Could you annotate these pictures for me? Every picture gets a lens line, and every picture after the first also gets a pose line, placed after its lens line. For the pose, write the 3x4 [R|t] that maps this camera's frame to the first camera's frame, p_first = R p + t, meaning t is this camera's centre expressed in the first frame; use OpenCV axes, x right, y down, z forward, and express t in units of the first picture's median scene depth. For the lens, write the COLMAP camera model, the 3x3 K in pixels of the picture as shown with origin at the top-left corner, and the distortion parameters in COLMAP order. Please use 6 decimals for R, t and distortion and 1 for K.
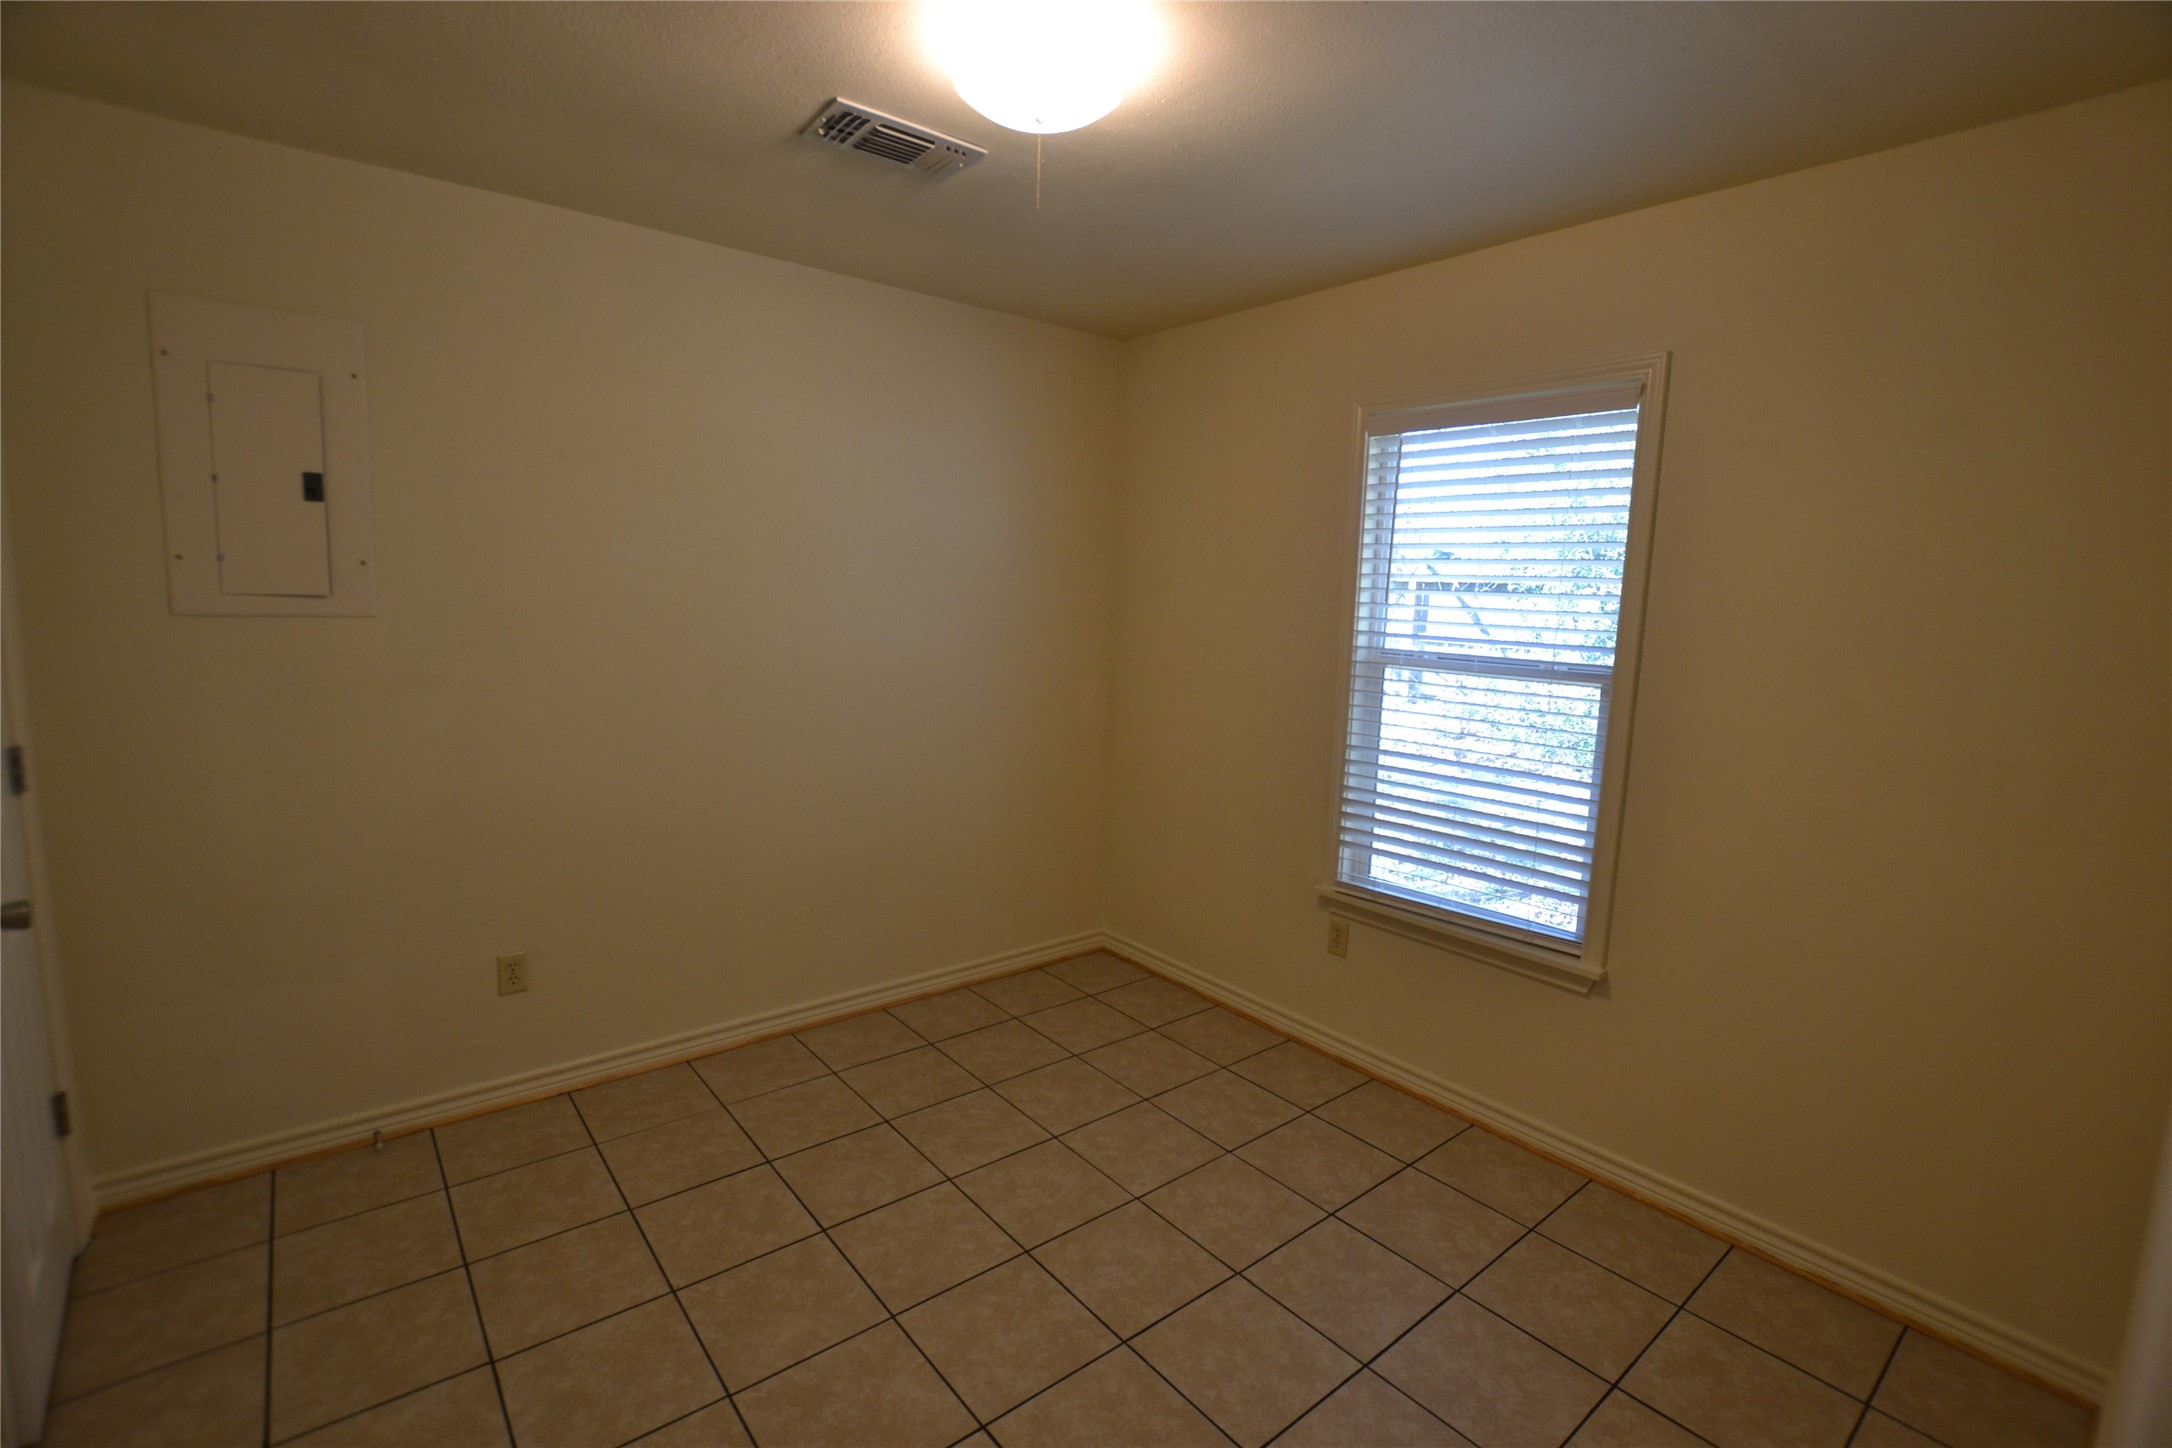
lens RADIAL K [[1000.4, 0, 1093.8], [0, 1000.4, 723.7], [0, 0, 1]] dist [-0.025907, 0.000096]
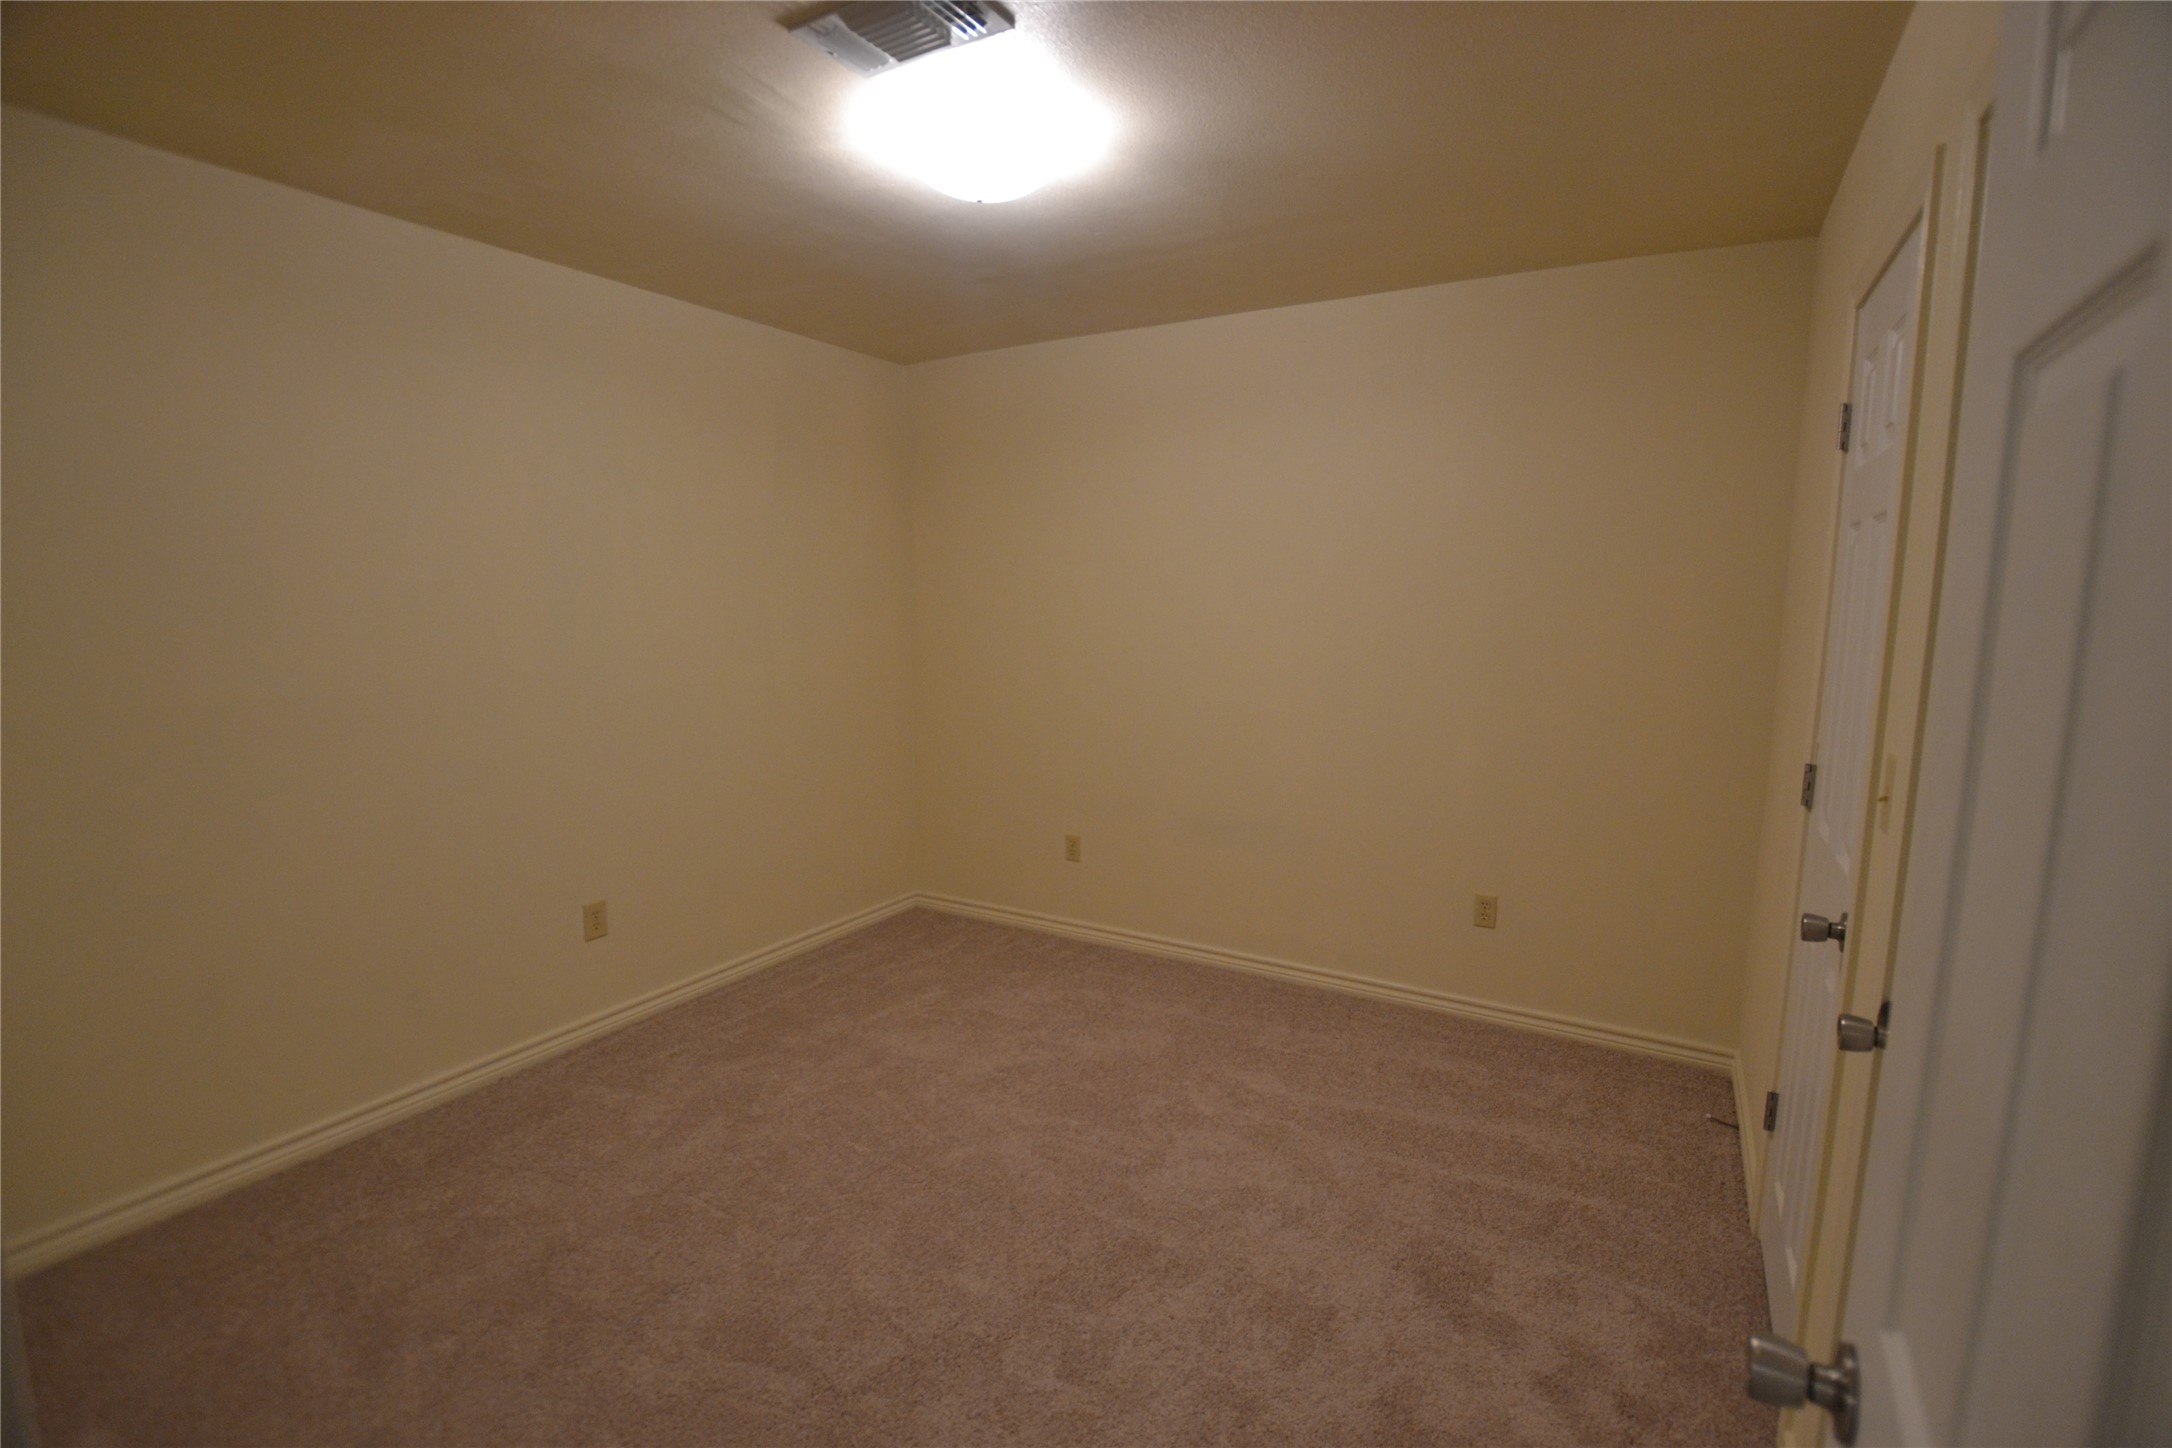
lens RADIAL K [[1000.4, 0, 1093.8], [0, 1000.4, 723.7], [0, 0, 1]] dist [-0.025907, 0.000096]
pose [[0.945294, -0.079382, 0.316415, -0.145784], [0.076719, 0.996834, 0.020886, 0.018535], [-0.317071, 0.004531, 0.948391, -0.094421]]
